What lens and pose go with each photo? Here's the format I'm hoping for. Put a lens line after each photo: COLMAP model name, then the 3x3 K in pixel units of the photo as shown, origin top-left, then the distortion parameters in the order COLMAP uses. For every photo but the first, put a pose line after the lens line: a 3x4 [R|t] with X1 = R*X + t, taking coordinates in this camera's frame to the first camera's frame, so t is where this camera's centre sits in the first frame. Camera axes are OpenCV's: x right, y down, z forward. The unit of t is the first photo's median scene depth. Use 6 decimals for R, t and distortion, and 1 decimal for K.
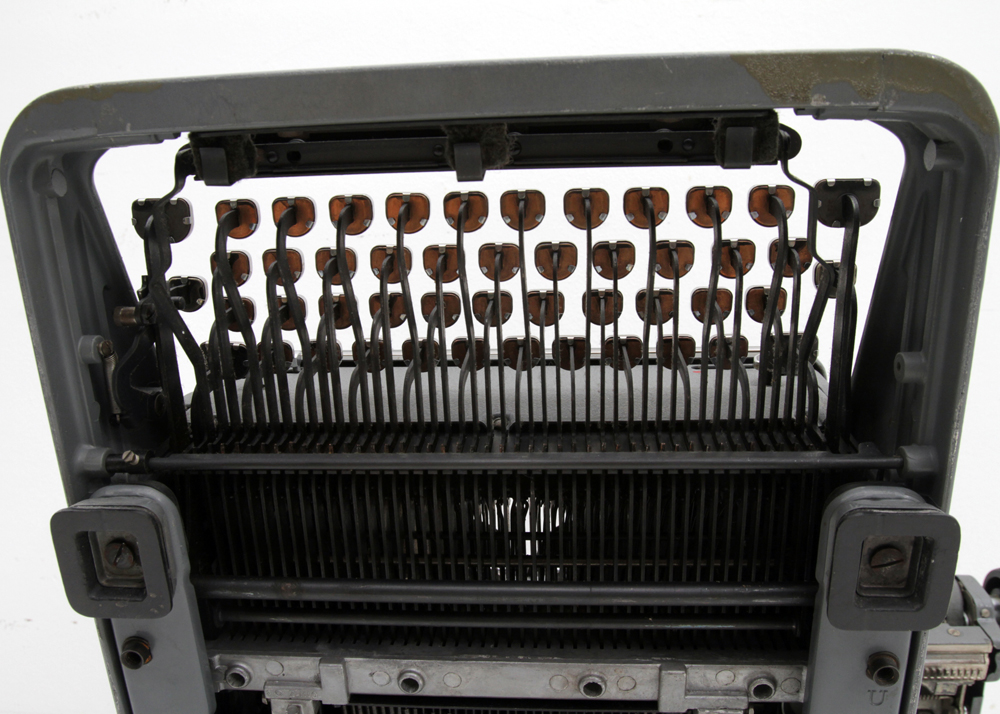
lens RADIAL K [[865.4, 0, 498.1], [0, 865.4, 356.5], [0, 0, 1]] dist [-0.076118, 0.031056]
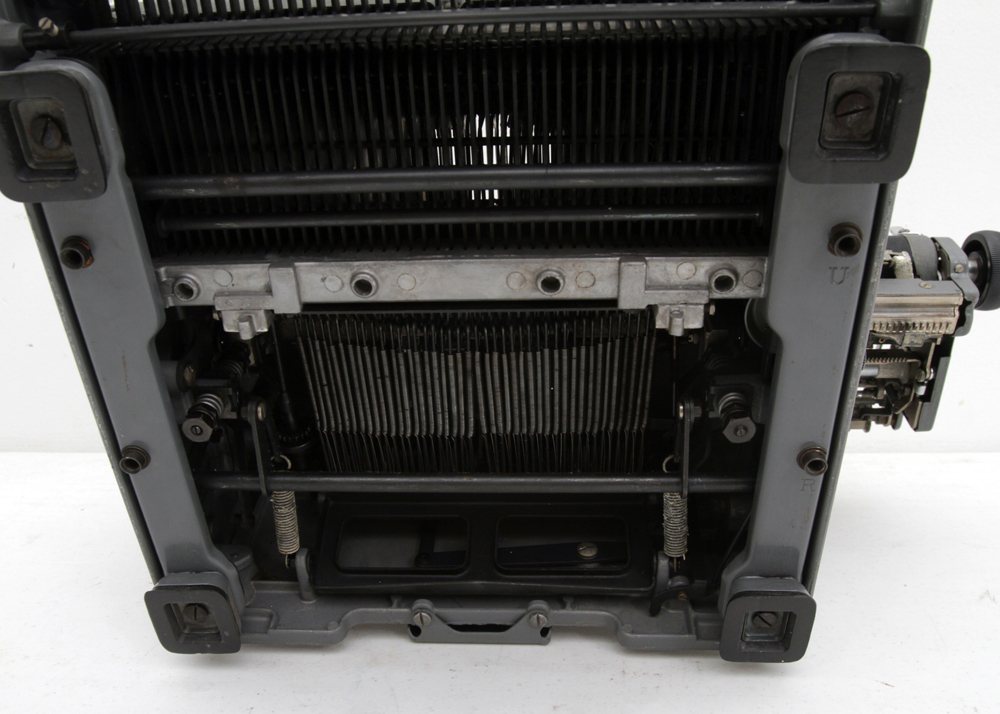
lens RADIAL K [[907.9, 0, 501.3], [0, 907.9, 358.4], [0, 0, 1]] dist [-0.090750, 0.065921]
pose [[0.999598, -0.015927, 0.023477, 0.029165], [0.010332, 0.975086, 0.221588, 0.242880], [-0.026421, -0.221256, 0.974858, -0.024301]]
